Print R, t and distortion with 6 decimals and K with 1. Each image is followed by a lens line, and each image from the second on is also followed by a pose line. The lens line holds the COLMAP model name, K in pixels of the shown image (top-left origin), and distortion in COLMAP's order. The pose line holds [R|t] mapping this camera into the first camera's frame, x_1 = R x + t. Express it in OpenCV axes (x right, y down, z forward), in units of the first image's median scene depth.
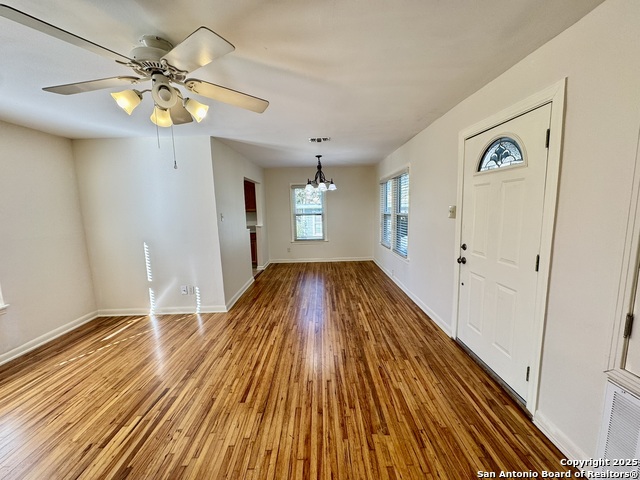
lens RADIAL K [[253.7, 0, 319.4], [0, 253.7, 239.9], [0, 0, 1]] dist [-0.001571, 0.000342]
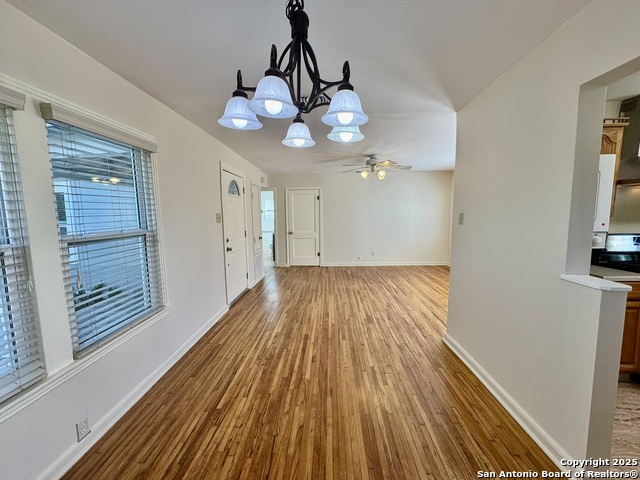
lens RADIAL K [[253.7, 0, 319.4], [0, 253.7, 239.9], [0, 0, 1]] dist [-0.001571, 0.000342]
pose [[-0.998689, 0.033435, 0.038754, -0.033207], [0.041593, 0.971400, 0.233779, -0.272806], [-0.029829, 0.235084, -0.971517, 2.191684]]
